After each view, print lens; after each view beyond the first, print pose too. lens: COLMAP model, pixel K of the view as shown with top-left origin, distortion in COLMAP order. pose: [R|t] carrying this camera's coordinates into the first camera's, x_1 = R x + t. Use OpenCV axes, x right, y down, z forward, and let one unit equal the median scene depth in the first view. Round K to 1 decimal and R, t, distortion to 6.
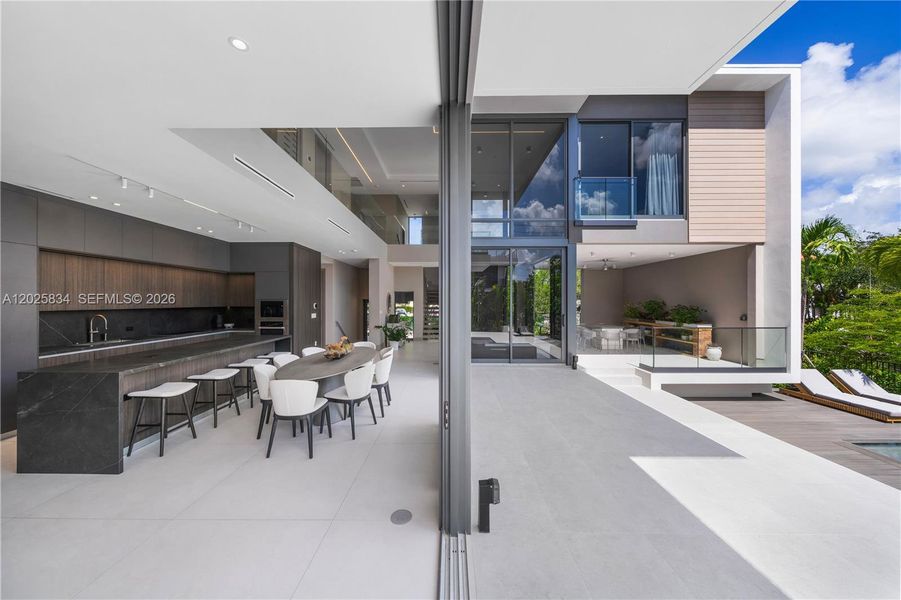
lens RADIAL K [[308.9, 0, 449.9], [0, 308.9, 297.7], [0, 0, 1]] dist [-0.004267, 0.000568]
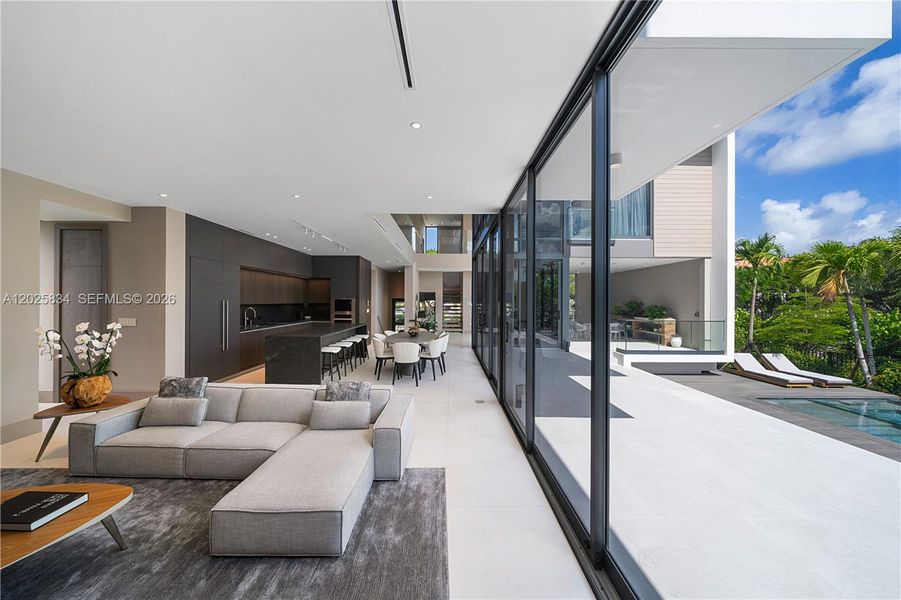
lens RADIAL K [[308.9, 0, 448.9], [0, 308.9, 295.4], [0, 0, 1]] dist [-0.004267, 0.000568]
pose [[0.999977, 0.005830, 0.003407, -0.110041], [-0.005815, 0.999973, -0.004400, -0.002713], [-0.003432, 0.004380, 0.999985, -0.320821]]
